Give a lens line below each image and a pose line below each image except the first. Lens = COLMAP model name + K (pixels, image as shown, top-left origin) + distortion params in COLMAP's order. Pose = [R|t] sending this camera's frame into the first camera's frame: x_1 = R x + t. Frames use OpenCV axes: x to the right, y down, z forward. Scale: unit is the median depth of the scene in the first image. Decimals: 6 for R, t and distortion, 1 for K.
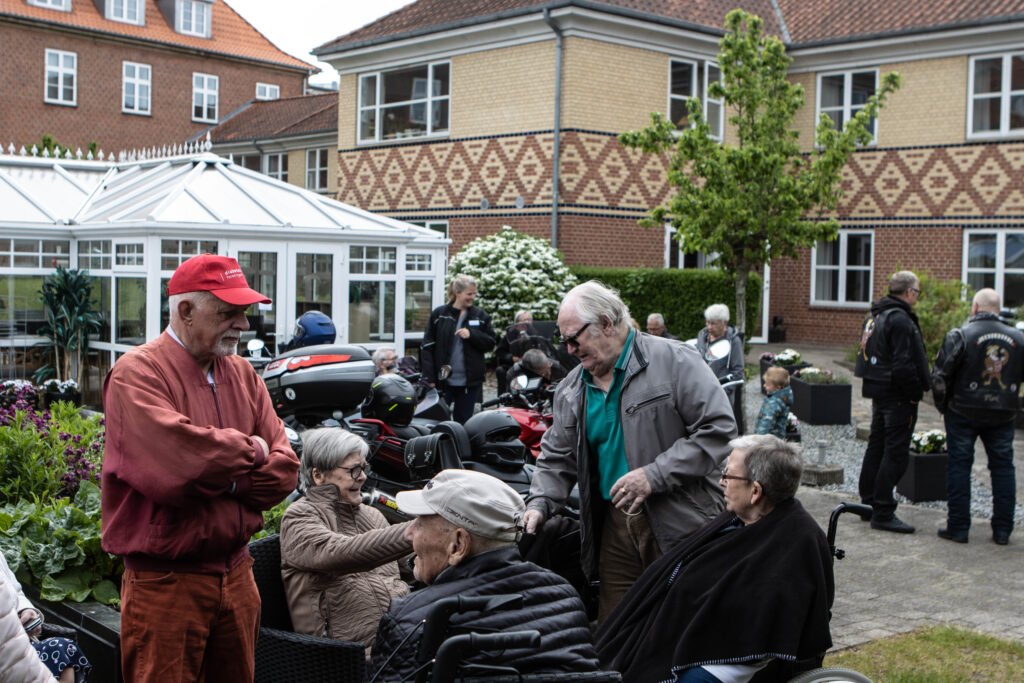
lens RADIAL K [[1382.2, 0, 512.0], [0, 1382.2, 341.5], [0, 0, 1]] dist [-0.150705, 0.295111]
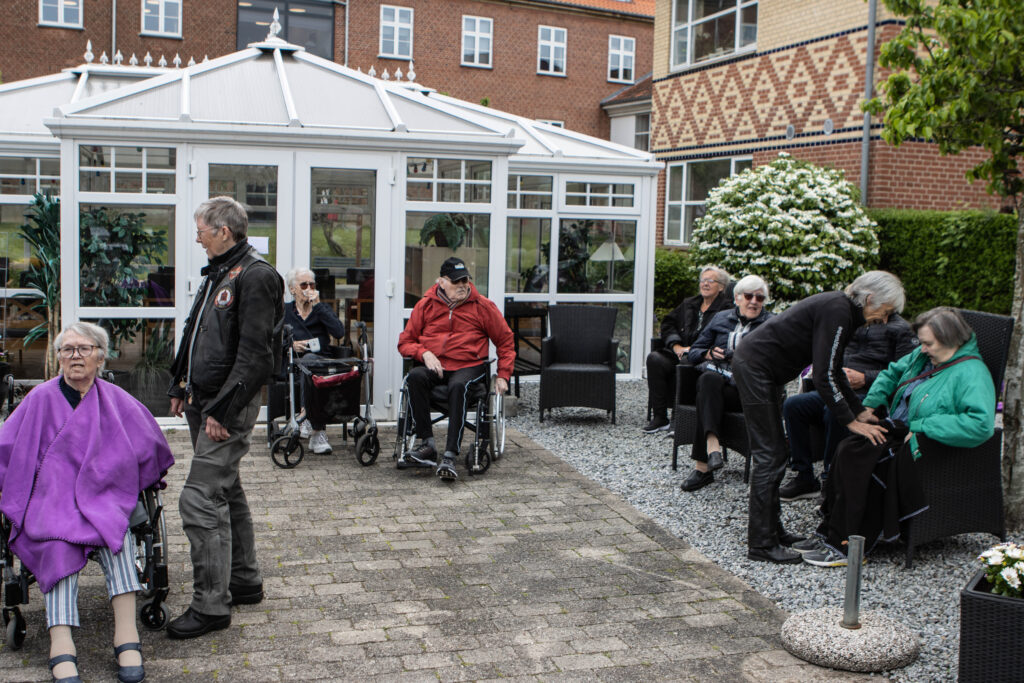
lens RADIAL K [[1128.6, 0, 512.0], [0, 1128.6, 341.5], [0, 0, 1]] dist [-0.103831, 0.022729]
pose [[0.914534, 0.047817, -0.401674, 0.100061], [-0.030872, 0.998343, 0.048557, -0.007007], [0.403330, -0.032007, 0.914495, 0.368542]]
